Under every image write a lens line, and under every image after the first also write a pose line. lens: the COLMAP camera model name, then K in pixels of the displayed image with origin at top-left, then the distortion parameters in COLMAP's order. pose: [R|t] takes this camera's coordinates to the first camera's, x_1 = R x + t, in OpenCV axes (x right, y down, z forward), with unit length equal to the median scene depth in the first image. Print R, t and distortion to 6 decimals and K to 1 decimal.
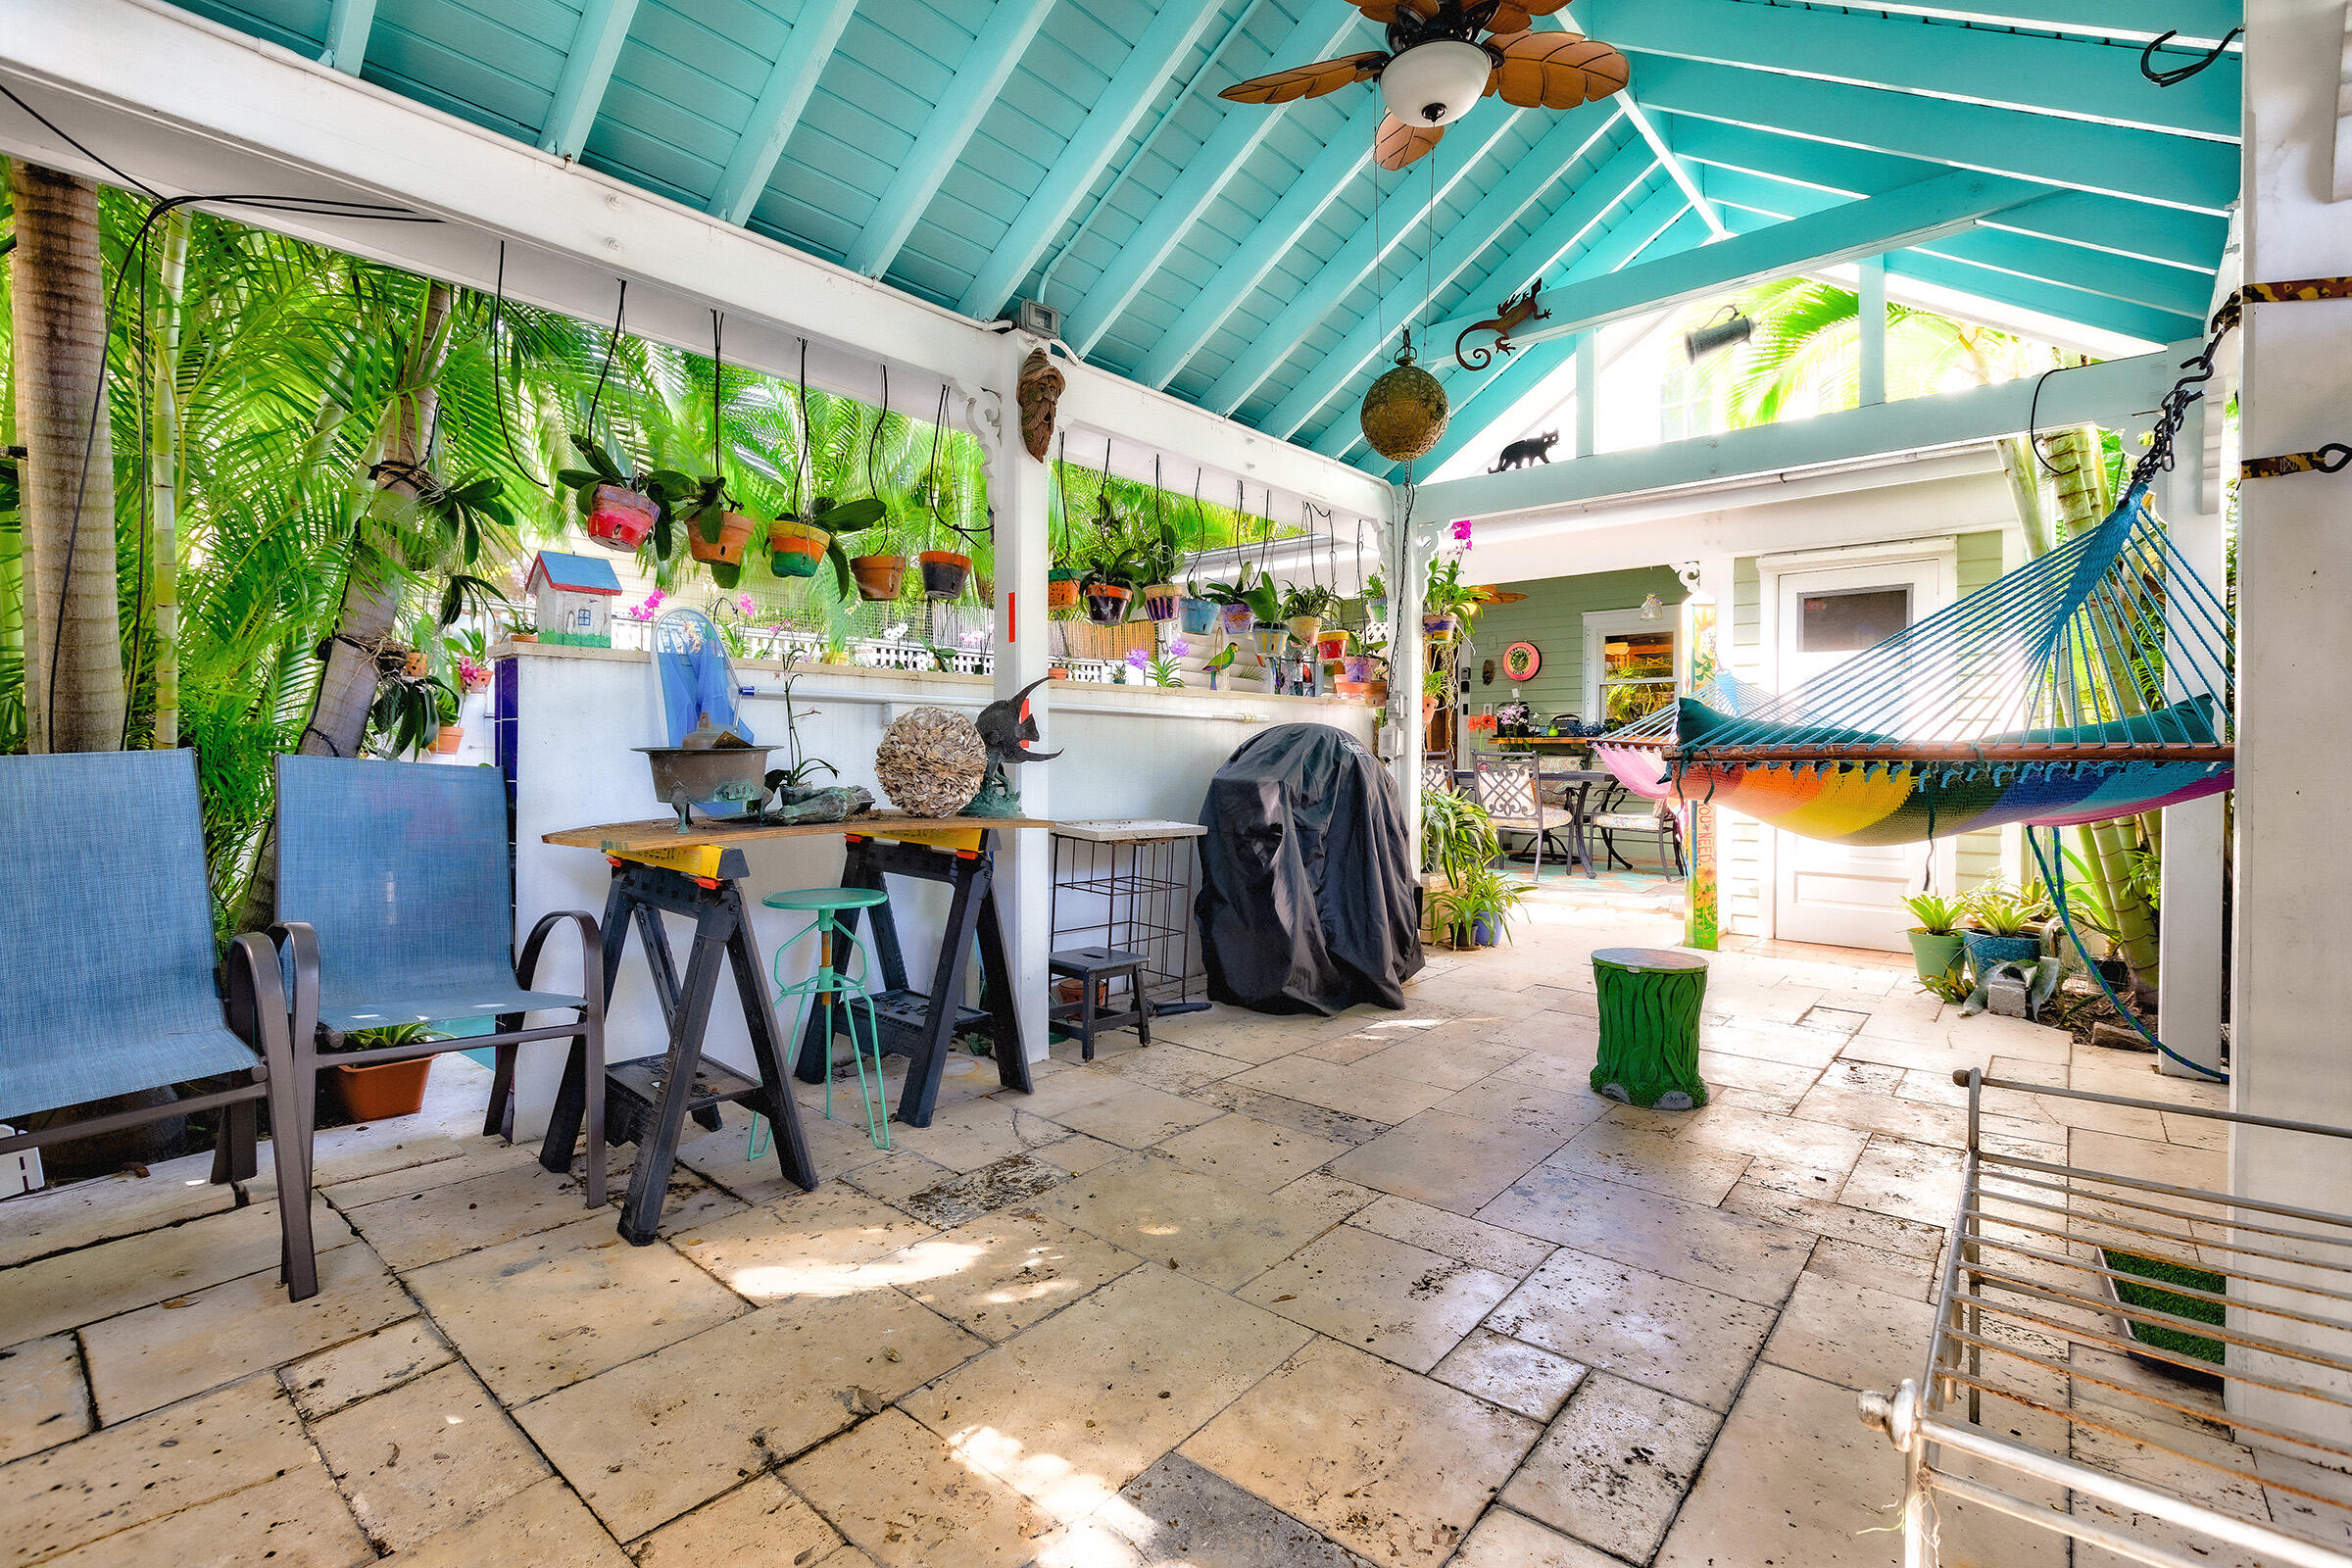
lens RADIAL K [[1043.1, 0, 1174.8], [0, 1043.1, 778.6], [0, 0, 1]] dist [-0.001746, -0.000085]
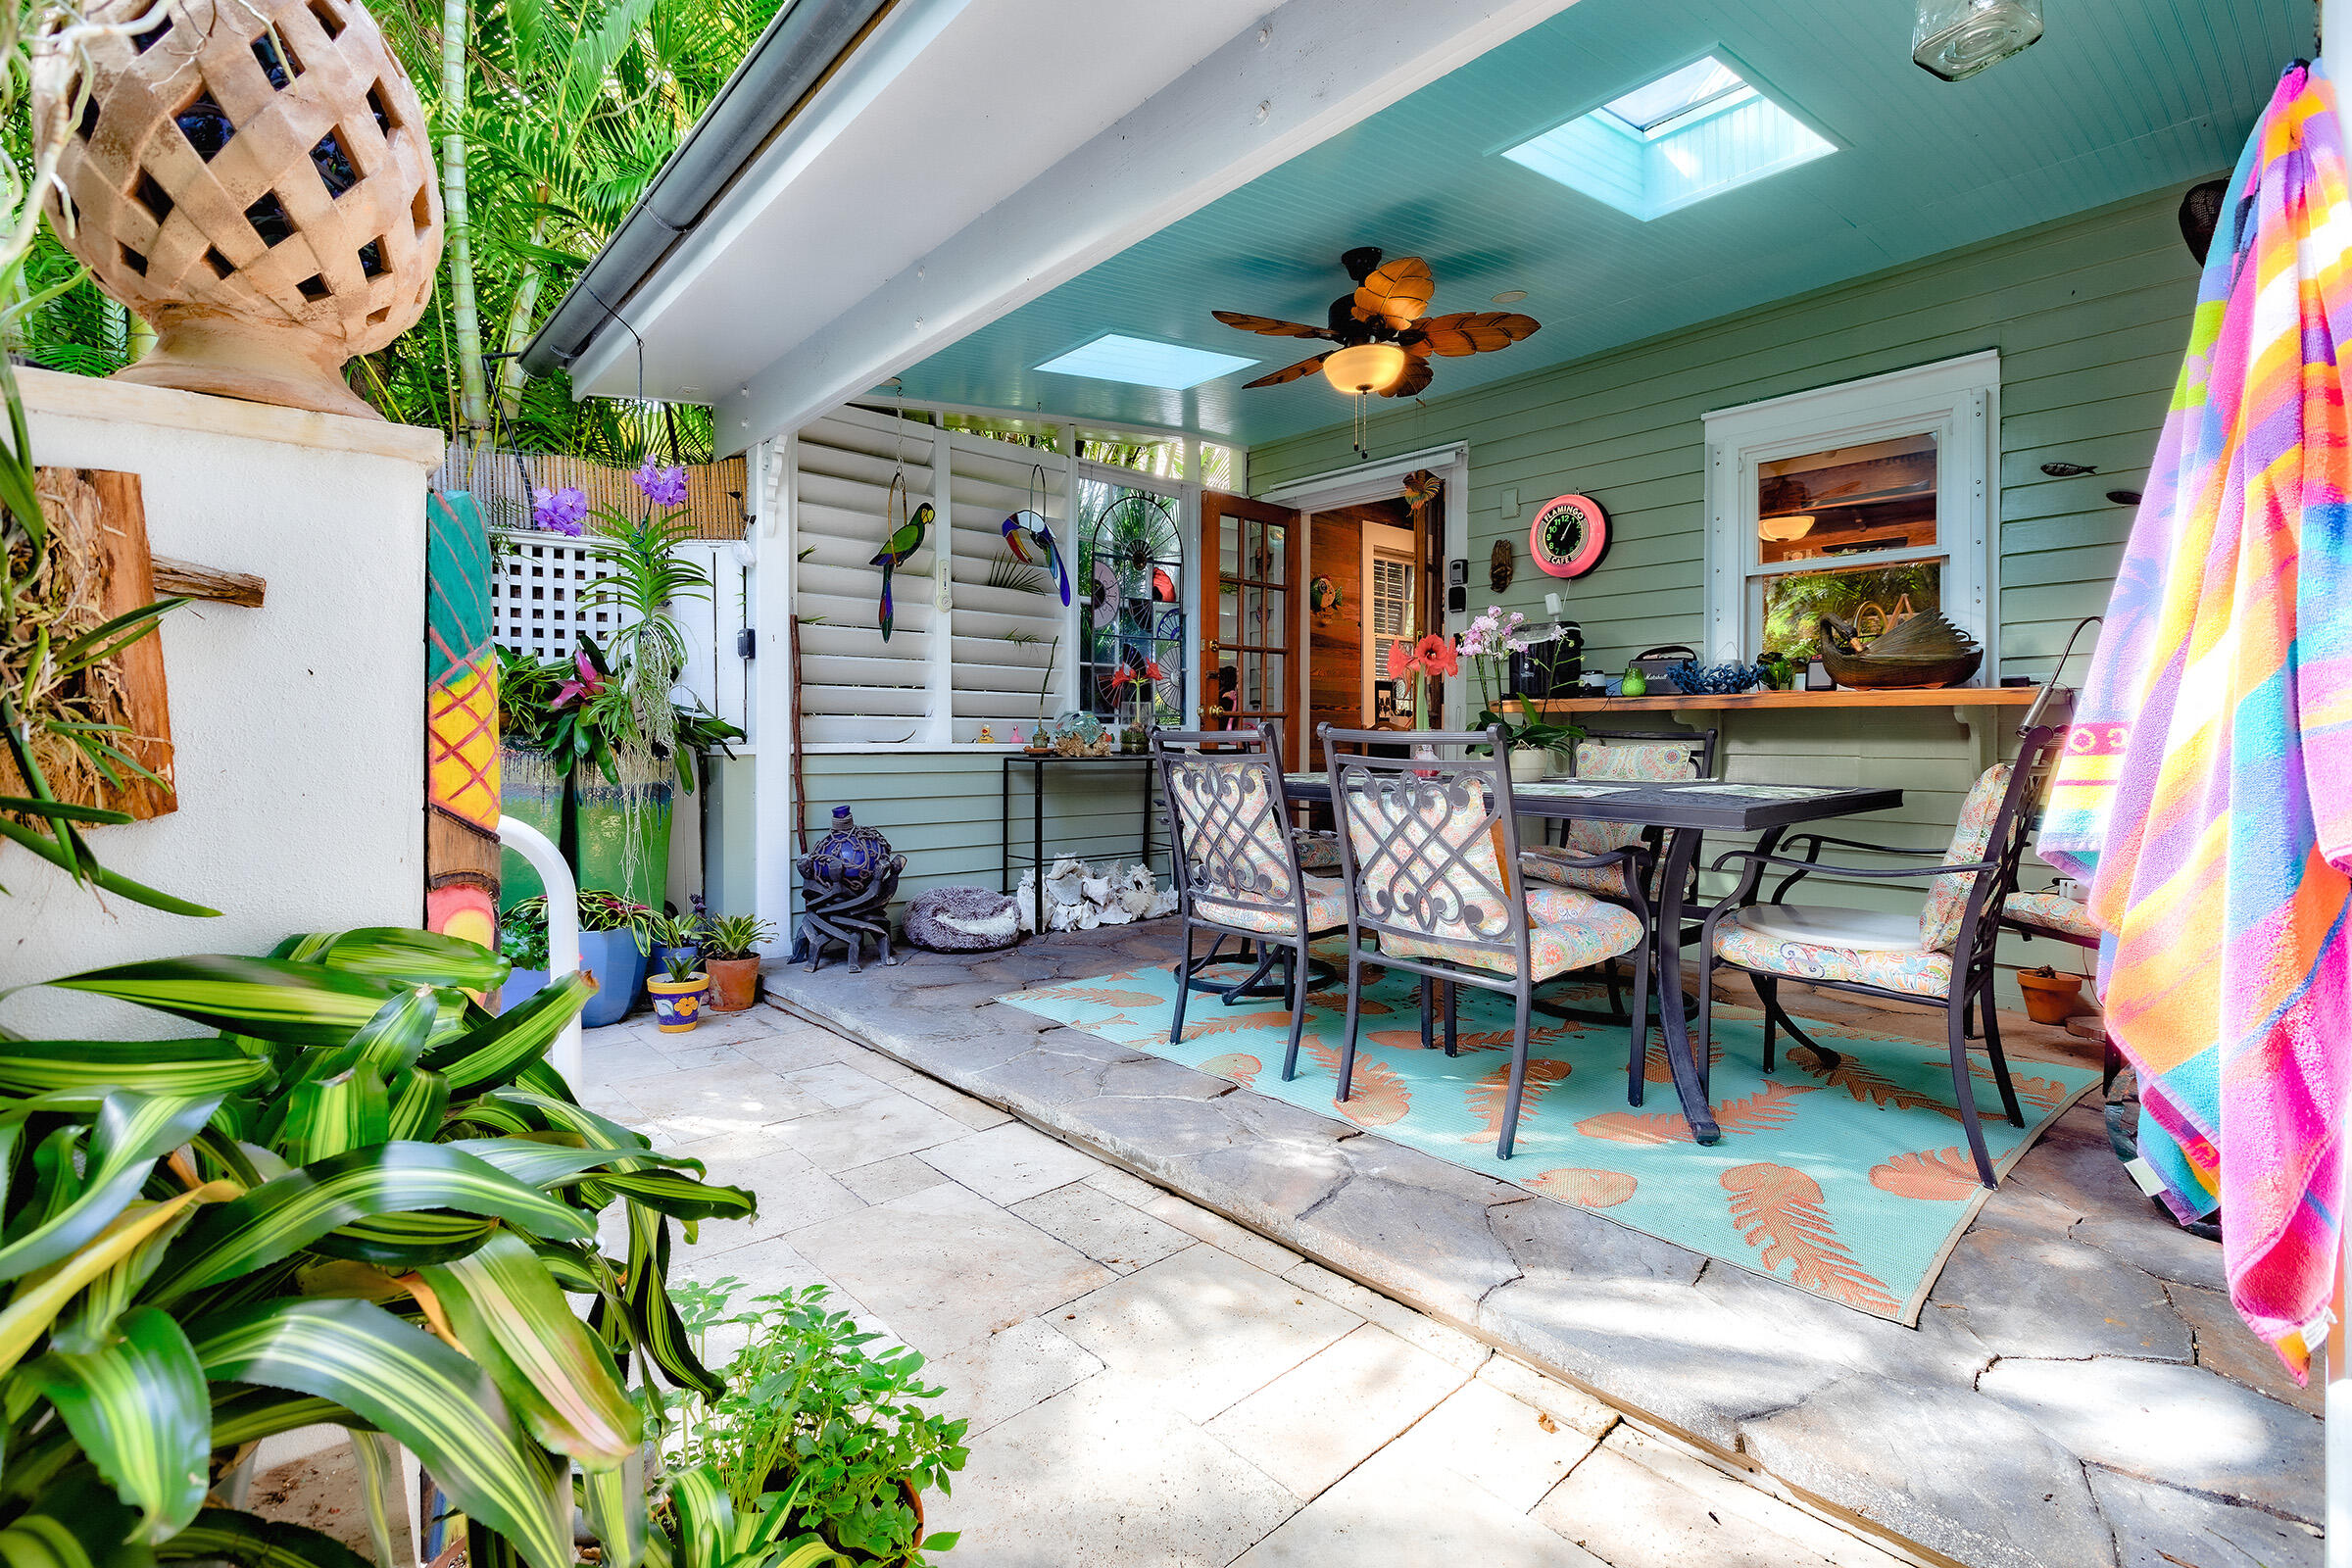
lens RADIAL K [[1043.1, 0, 1177.1], [0, 1043.1, 765.5], [0, 0, 1]] dist [-0.001746, -0.000085]
pose [[0.992210, -0.001772, -0.124562, 0.272222], [0.002180, 0.999993, 0.003133, -0.015119], [0.124556, -0.003380, 0.992207, 0.648142]]
